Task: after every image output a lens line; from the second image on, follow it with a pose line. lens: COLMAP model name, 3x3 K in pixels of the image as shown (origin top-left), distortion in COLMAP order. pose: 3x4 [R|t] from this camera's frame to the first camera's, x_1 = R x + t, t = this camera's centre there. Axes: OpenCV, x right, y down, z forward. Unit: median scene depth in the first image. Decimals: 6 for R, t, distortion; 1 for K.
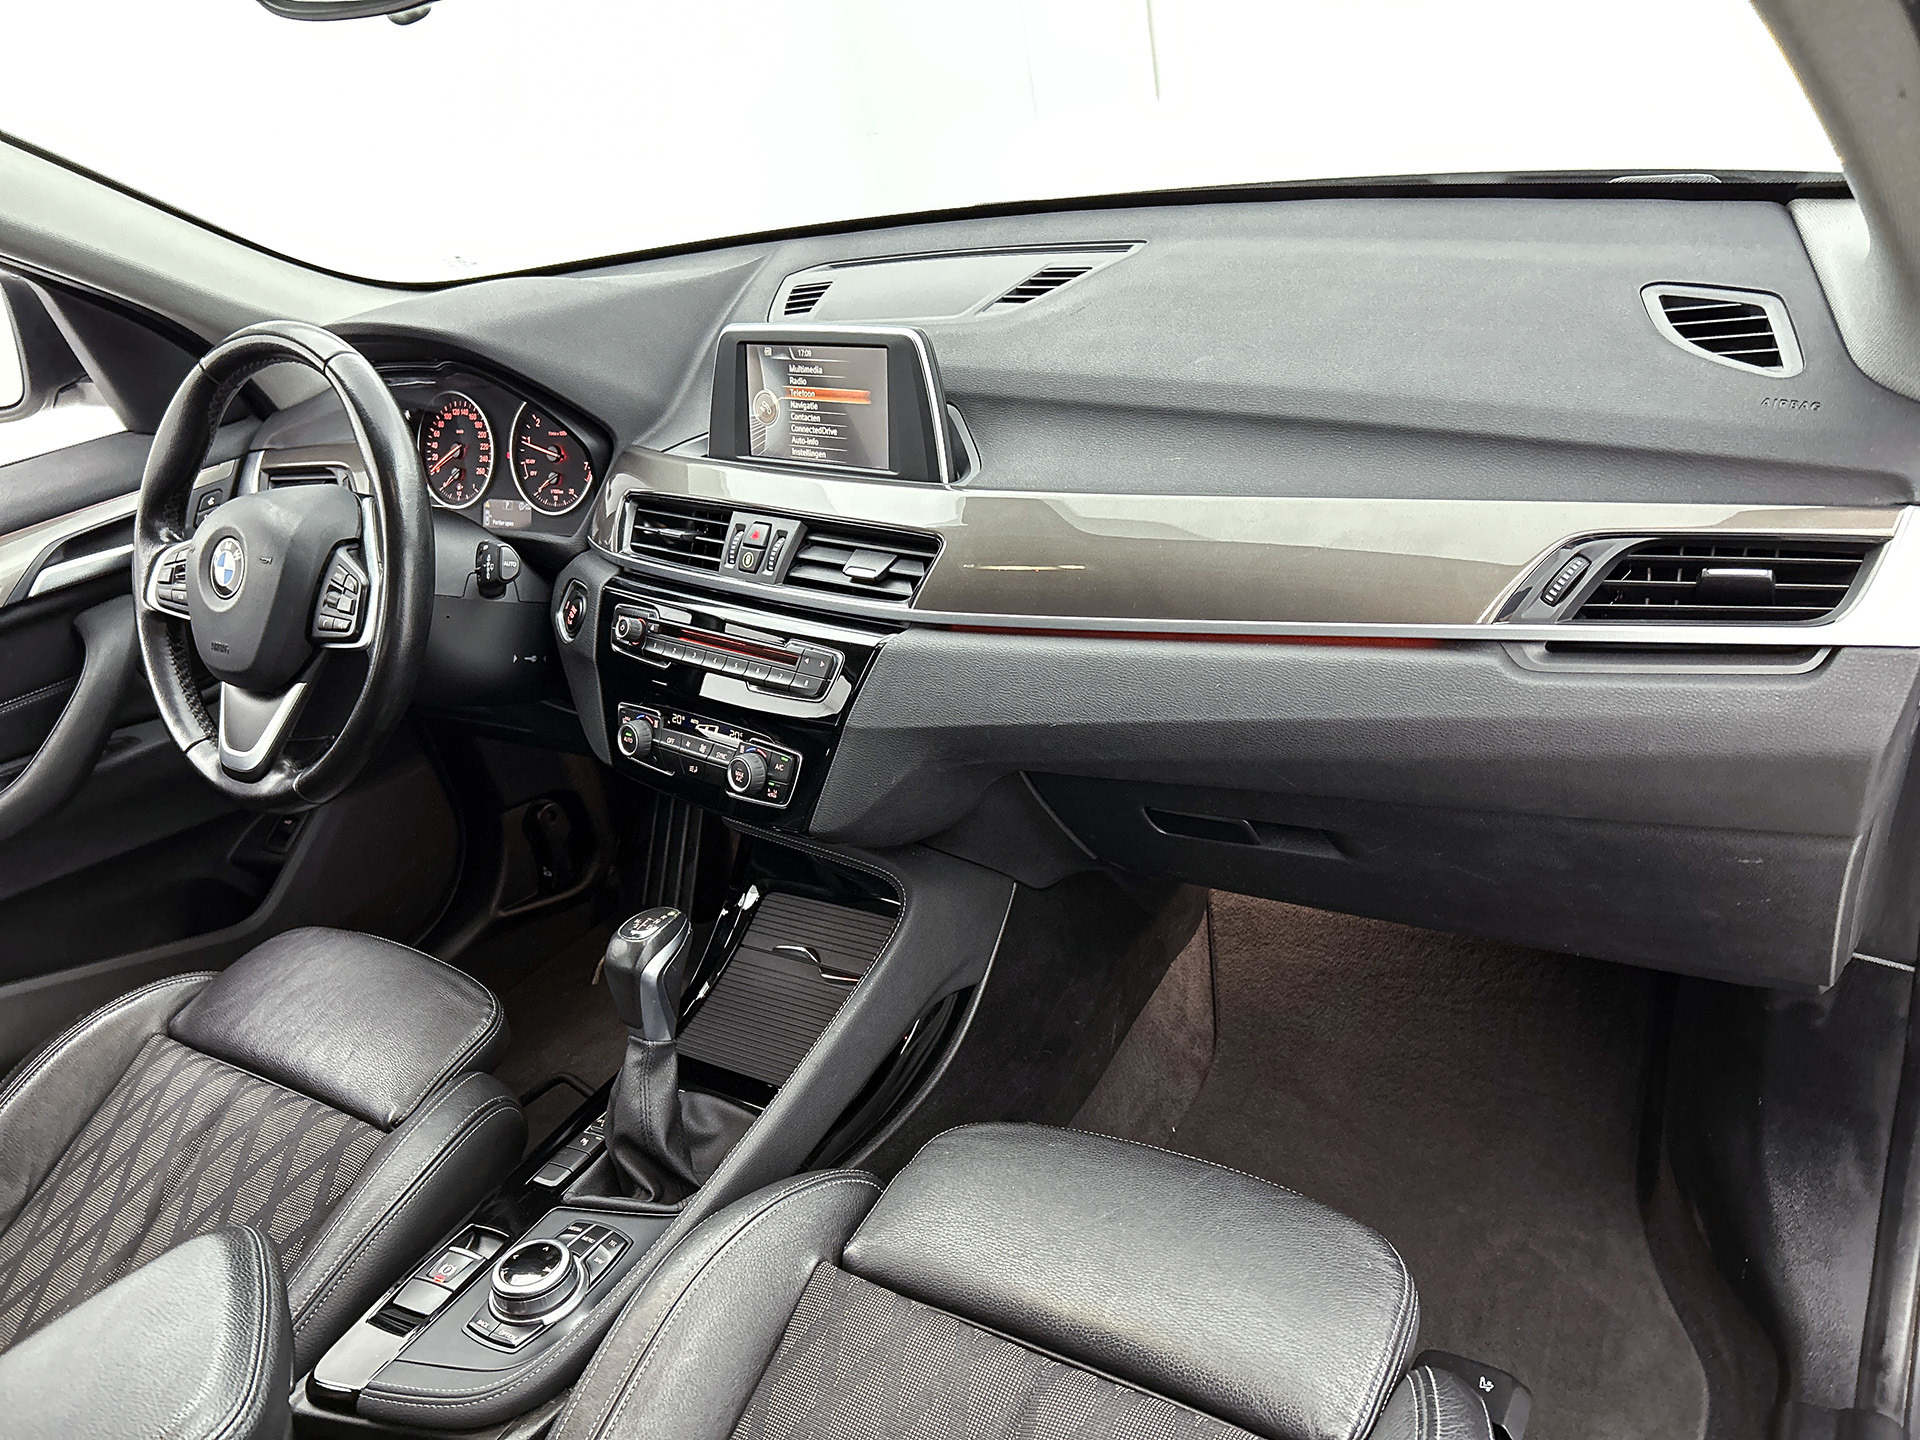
lens RADIAL K [[1459.0, 0, 945.7], [0, 1459.0, 750.2], [0, 0, 1]] dist [0.062792, -0.079829]
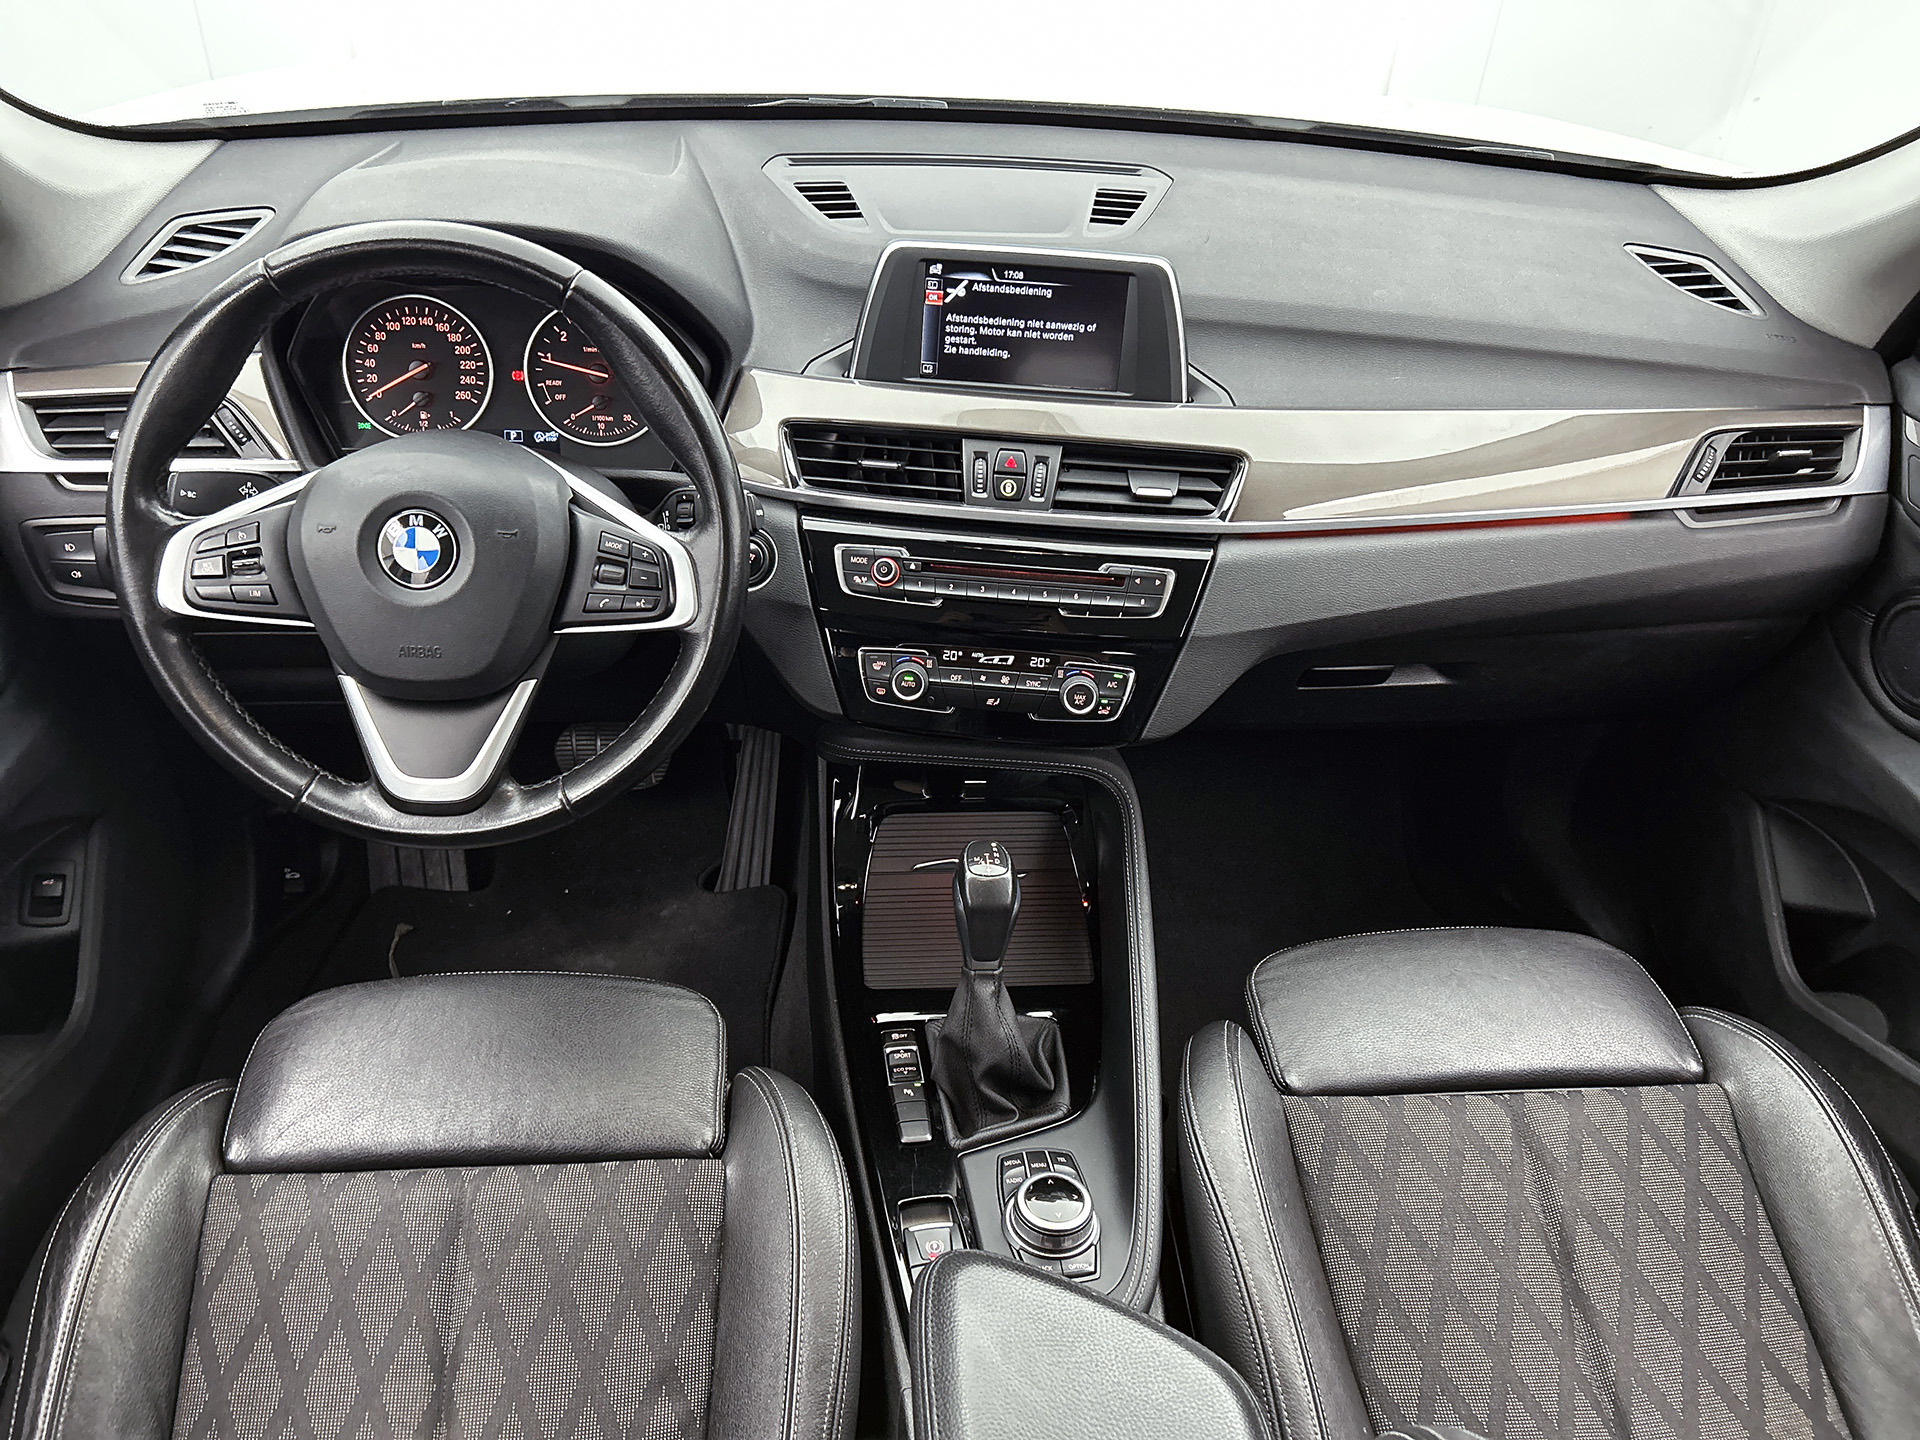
lens RADIAL K [[1459.0, 0, 951.8], [0, 1459.0, 735.3], [0, 0, 1]] dist [0.062792, -0.079829]
pose [[0.775758, -0.181682, 0.604310, -0.792744], [0.120998, 0.982713, 0.140120, -0.106812], [-0.619321, -0.035579, 0.784331, 0.225675]]
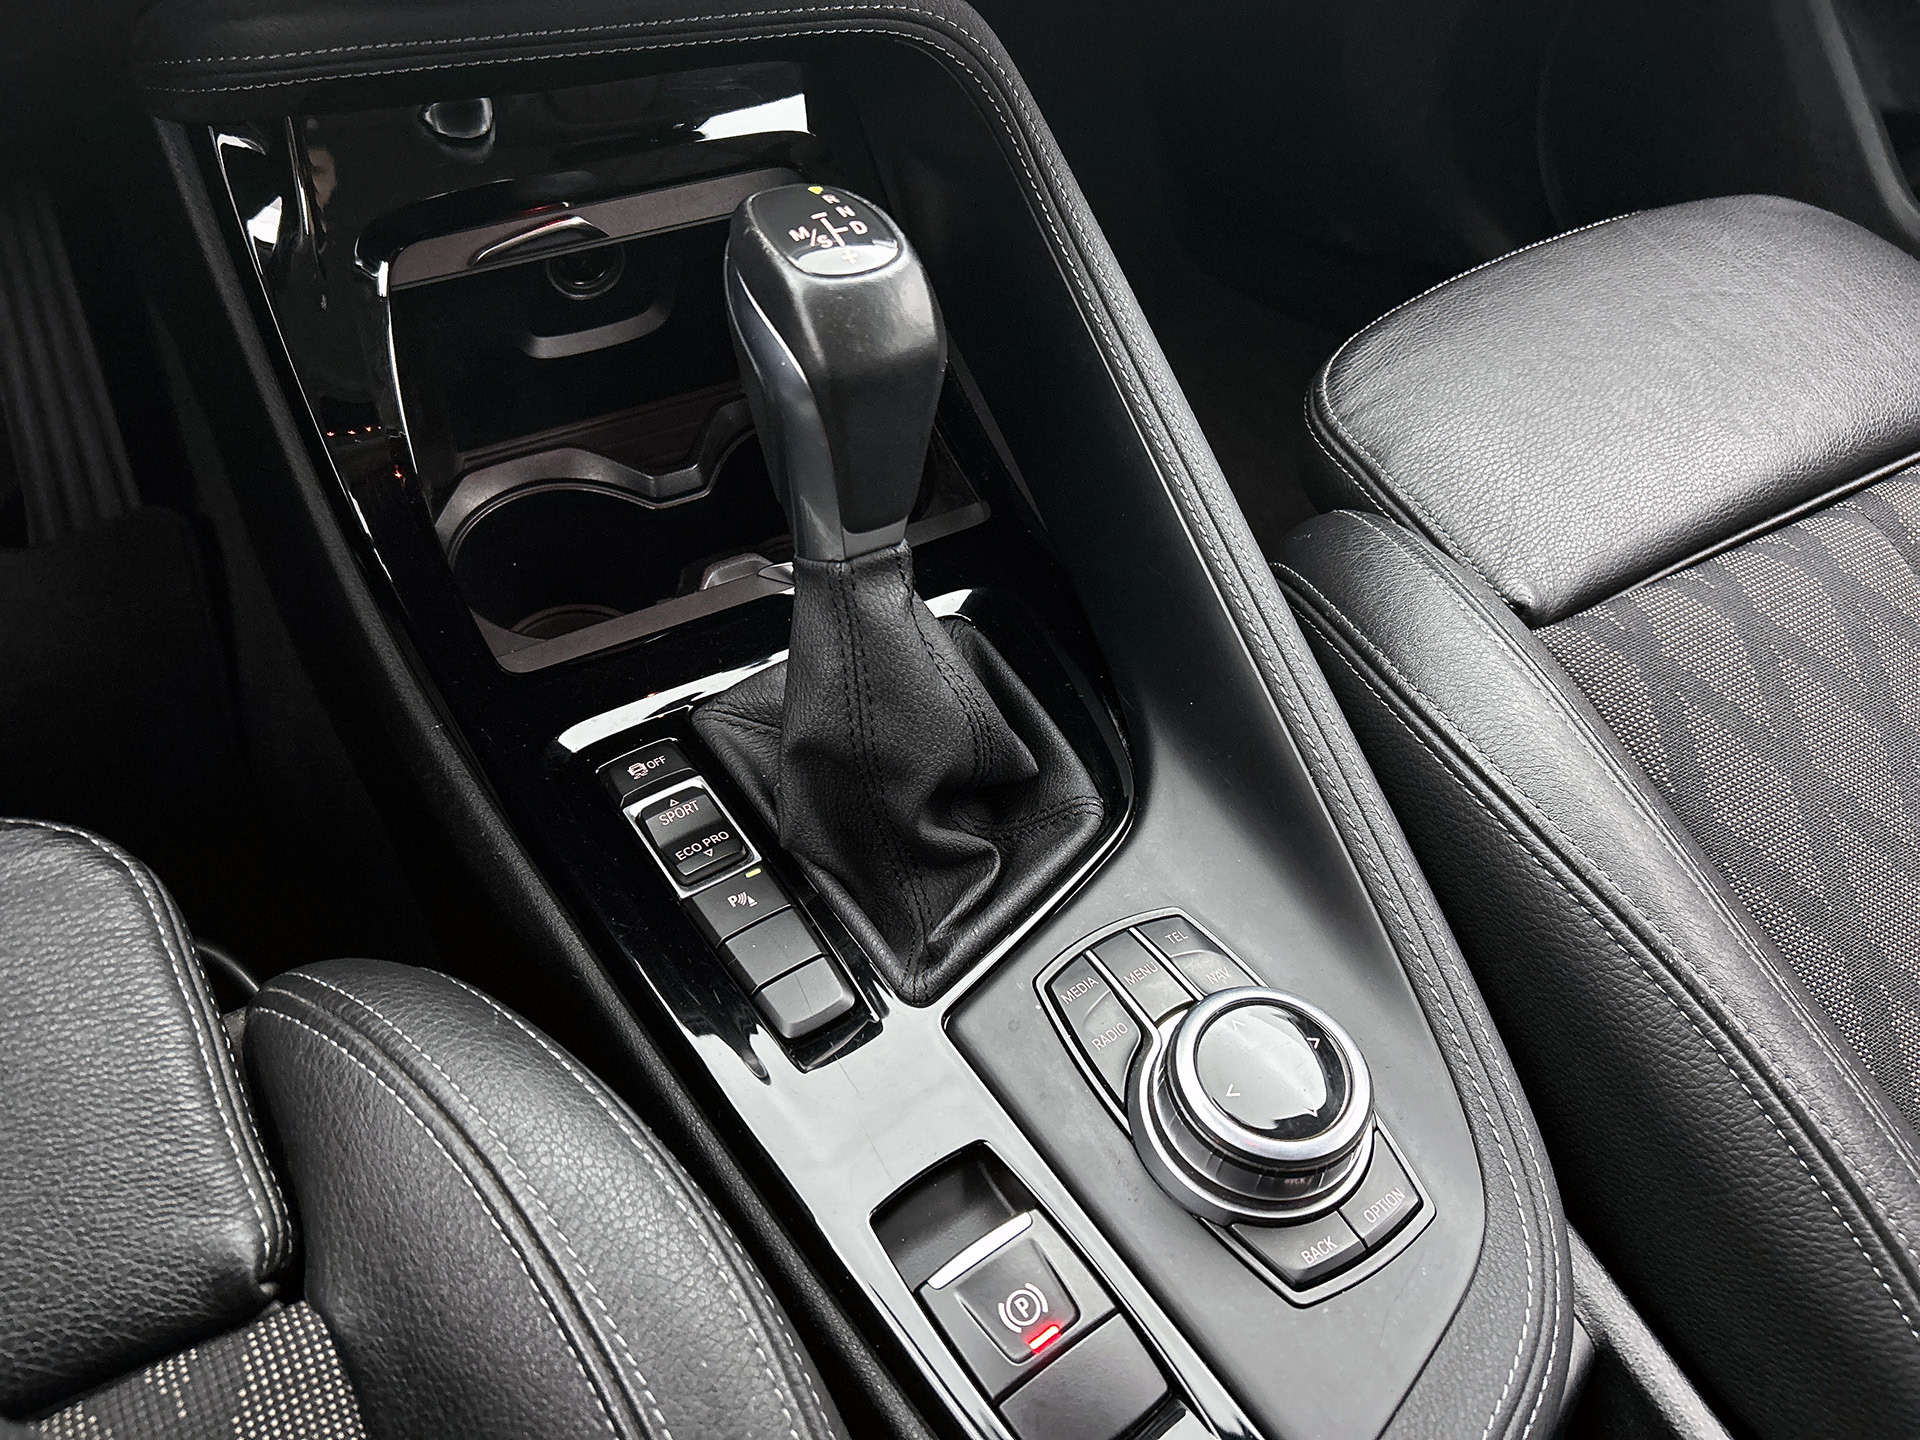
lens RADIAL K [[1459.0, 0, 960.1], [0, 1459.0, 732.9], [0, 0, 1]] dist [0.062792, -0.079829]
pose [[0.419506, -0.557587, 0.716317, -0.483218], [0.246273, 0.829424, 0.501403, 0.052040], [-0.873707, -0.033932, 0.485268, 0.785983]]
